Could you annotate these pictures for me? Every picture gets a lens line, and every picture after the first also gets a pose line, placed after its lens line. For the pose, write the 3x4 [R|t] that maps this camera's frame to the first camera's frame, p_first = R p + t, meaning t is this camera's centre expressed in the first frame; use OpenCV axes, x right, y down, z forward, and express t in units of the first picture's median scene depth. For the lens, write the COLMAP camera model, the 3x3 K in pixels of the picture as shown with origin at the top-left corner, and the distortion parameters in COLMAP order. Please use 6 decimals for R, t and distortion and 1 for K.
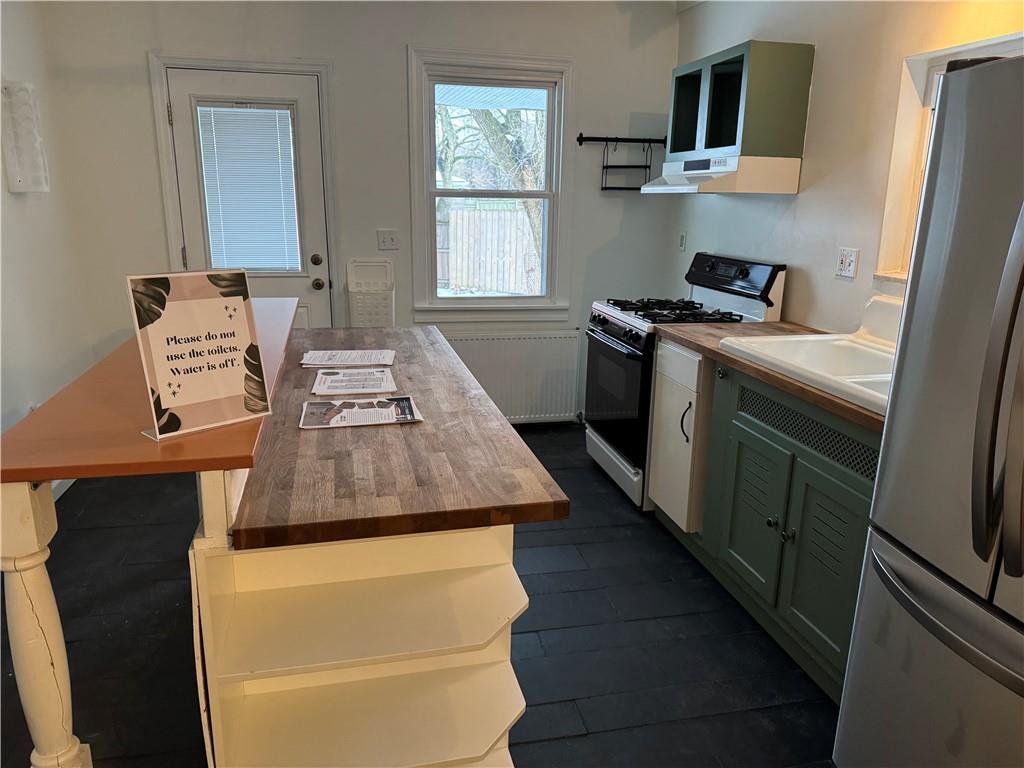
lens RADIAL K [[716.4, 0, 516.0], [0, 716.4, 377.7], [0, 0, 1]] dist [0.080785, -0.084315]
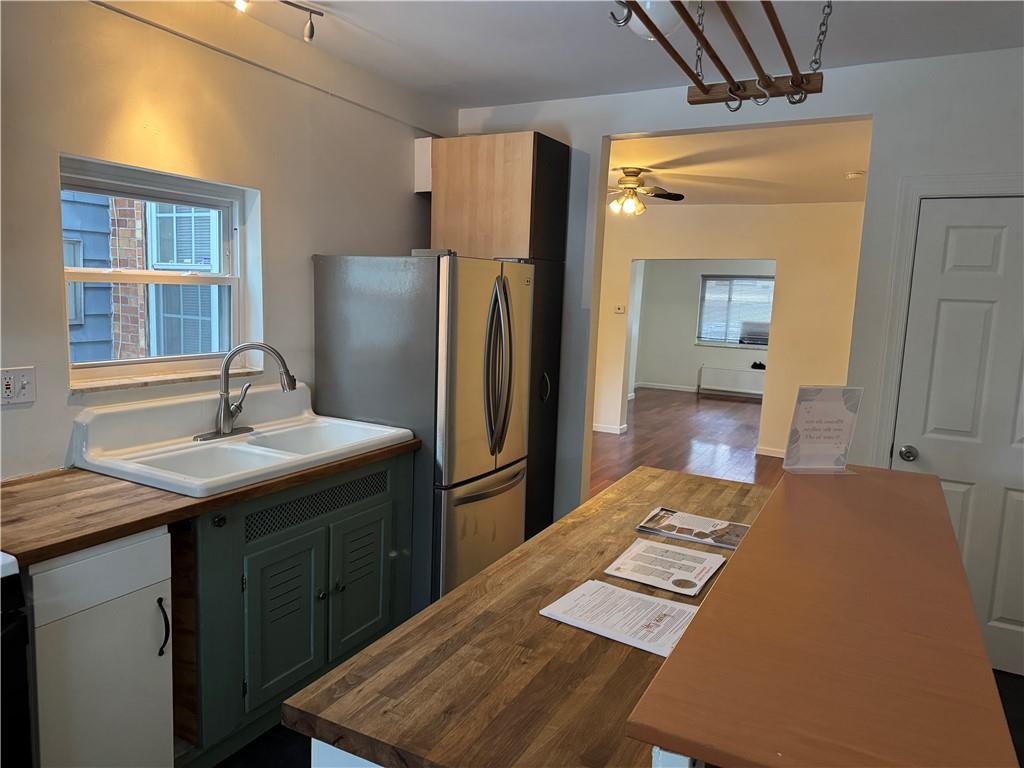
lens RADIAL K [[716.4, 0, 509.7], [0, 716.4, 381.2], [0, 0, 1]] dist [0.080785, -0.084315]
pose [[-0.744341, -0.131360, 0.654753, -0.690367], [0.116122, 0.940066, 0.320612, -0.547141], [-0.657627, 0.314675, -0.684475, 1.844082]]
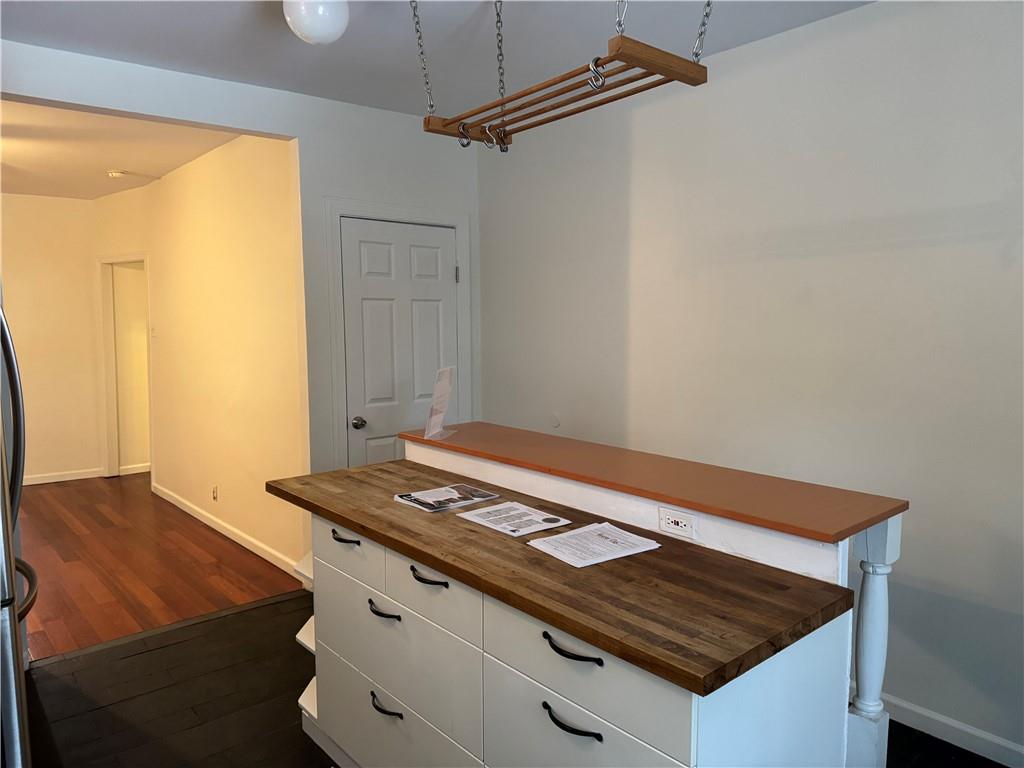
lens RADIAL K [[716.4, 0, 511.7], [0, 716.4, 389.3], [0, 0, 1]] dist [0.080785, -0.084315]
pose [[-0.885325, 0.030818, -0.463951, 0.273528], [-0.134413, 0.938239, 0.318813, -0.554737], [0.445122, 0.344614, -0.826504, 2.016393]]
